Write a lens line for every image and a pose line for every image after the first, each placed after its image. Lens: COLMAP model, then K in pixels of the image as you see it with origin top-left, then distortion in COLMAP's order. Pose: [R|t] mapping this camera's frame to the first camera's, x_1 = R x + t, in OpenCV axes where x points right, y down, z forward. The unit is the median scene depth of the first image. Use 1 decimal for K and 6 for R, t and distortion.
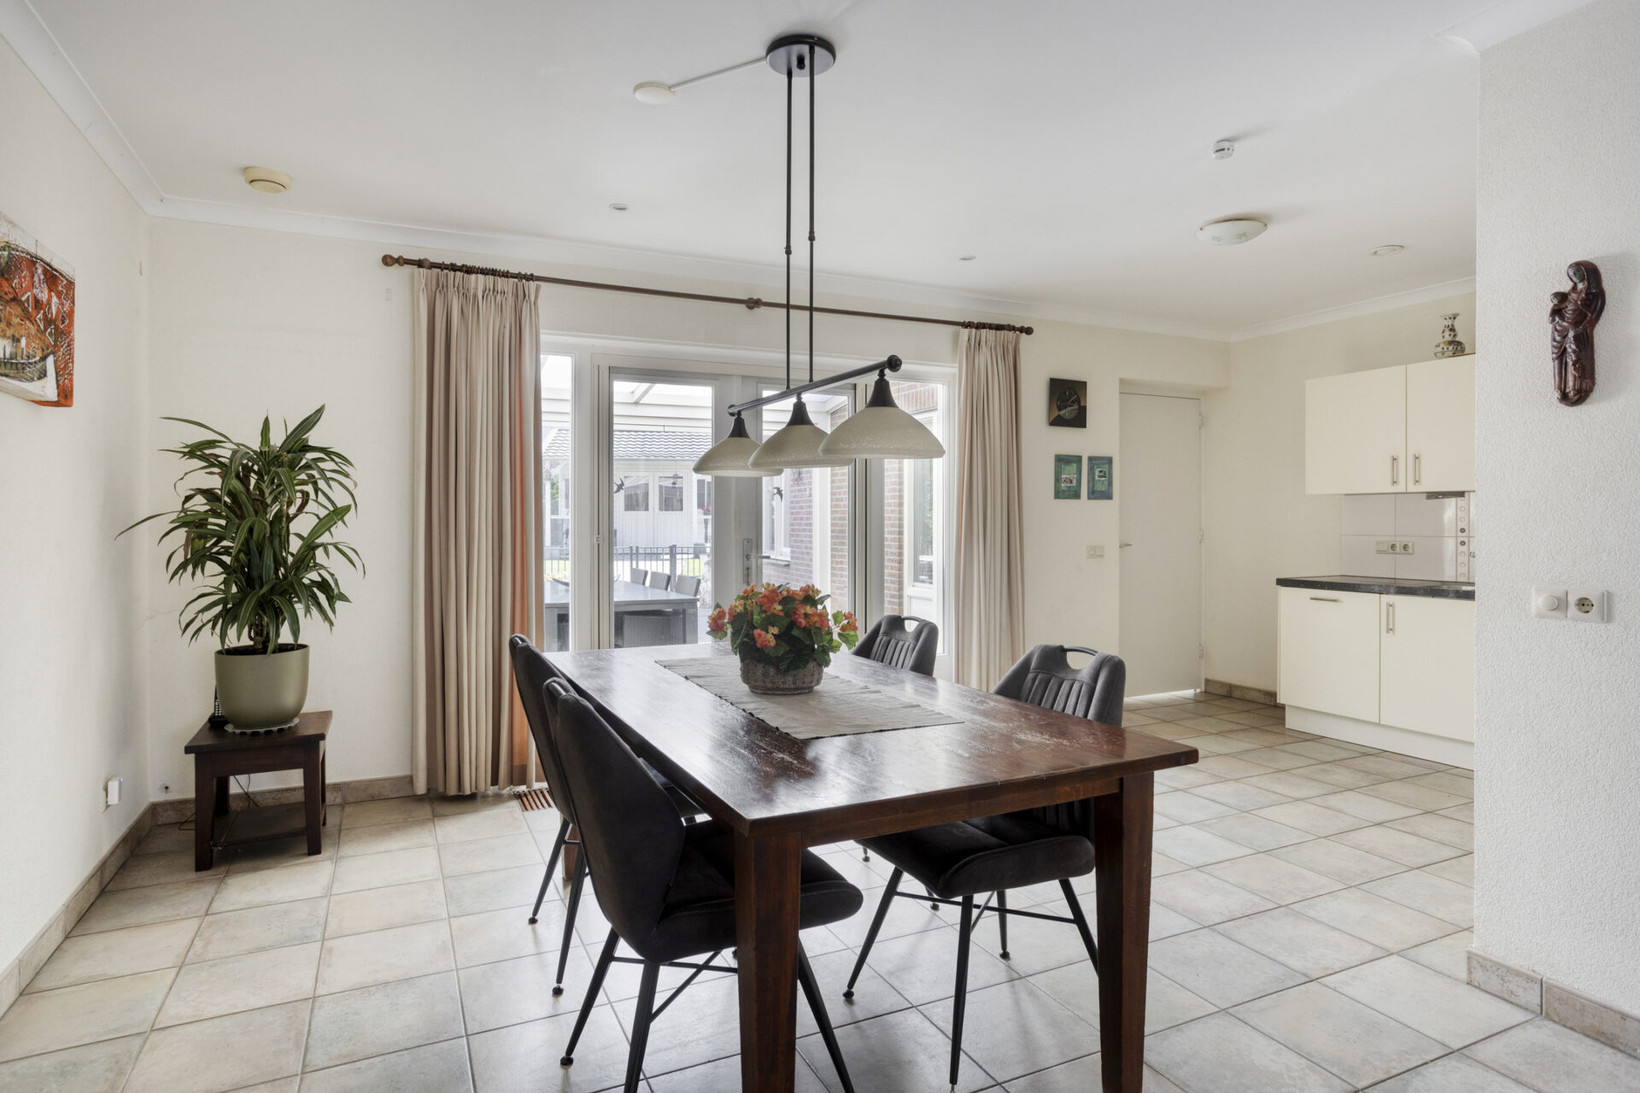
lens RADIAL K [[904.6, 0, 817.8], [0, 904.6, 533.0], [0, 0, 1]] dist [-0.024093, 0.024358]
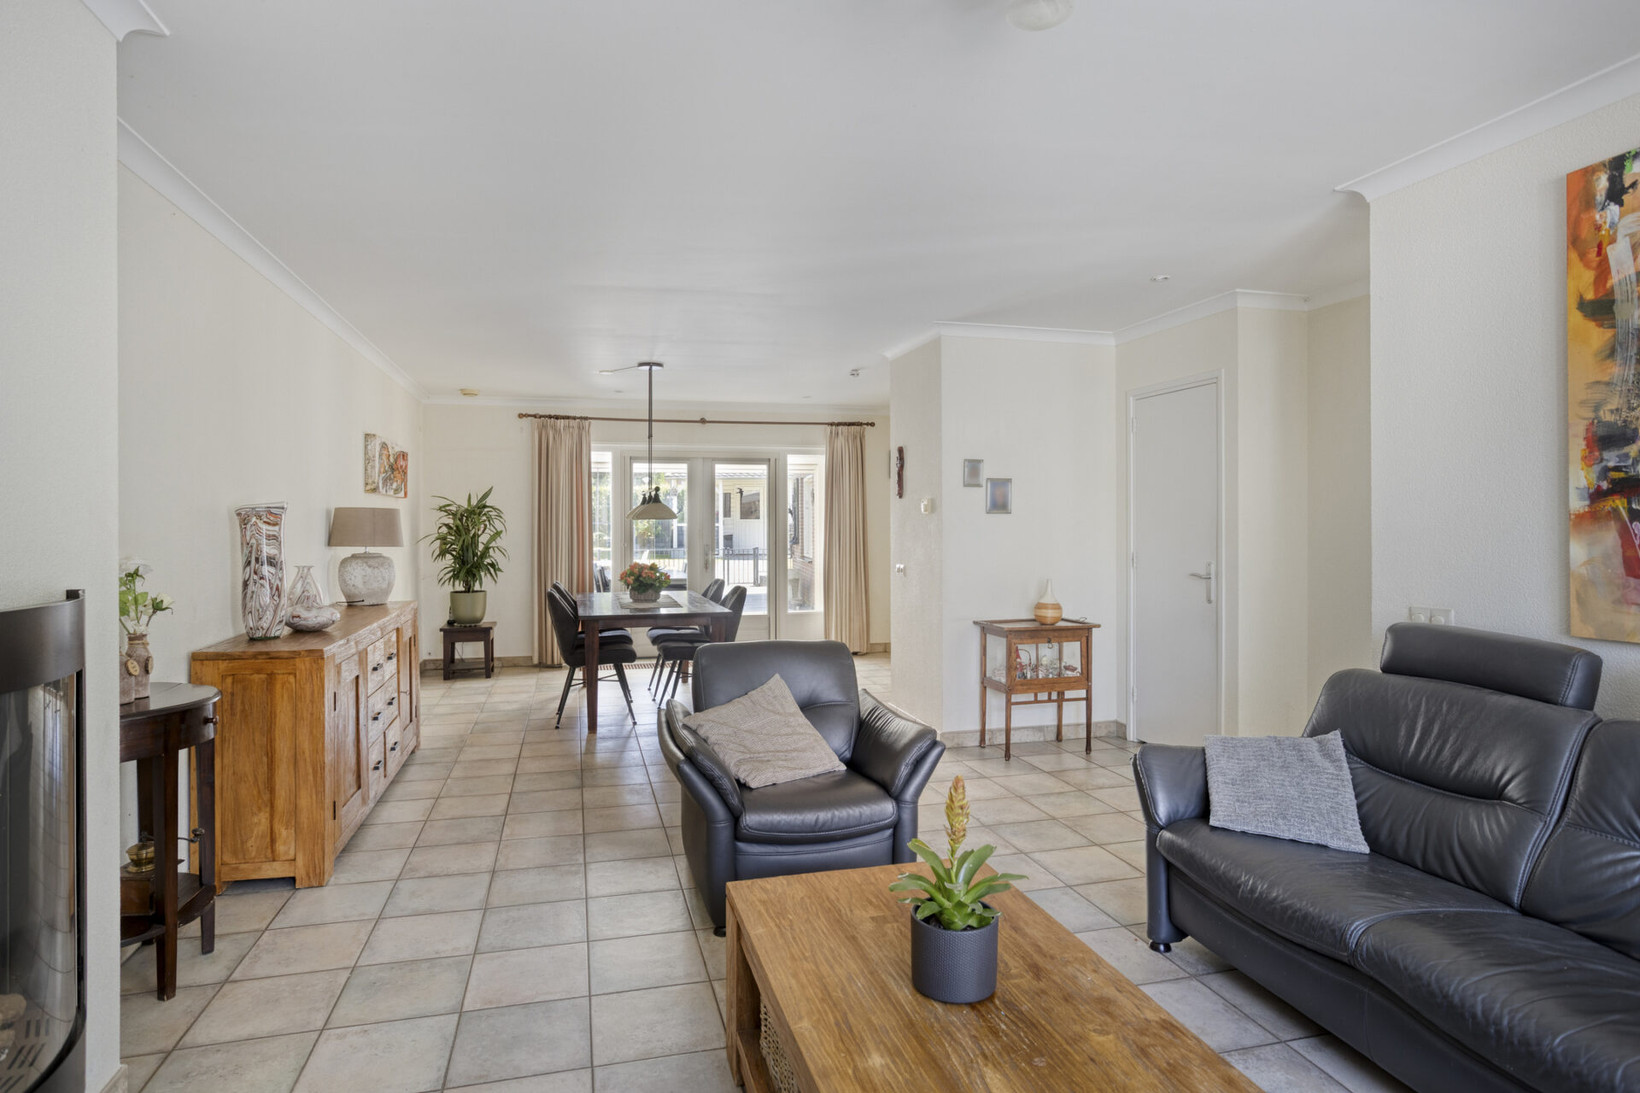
lens RADIAL K [[904.6, 0, 815.0], [0, 904.6, 538.3], [0, 0, 1]] dist [-0.024093, 0.024358]
pose [[0.983508, -0.000702, -0.180865, 0.692930], [0.000731, 1.000000, 0.000095, -0.009533], [0.180865, -0.000226, 0.983508, -1.142122]]
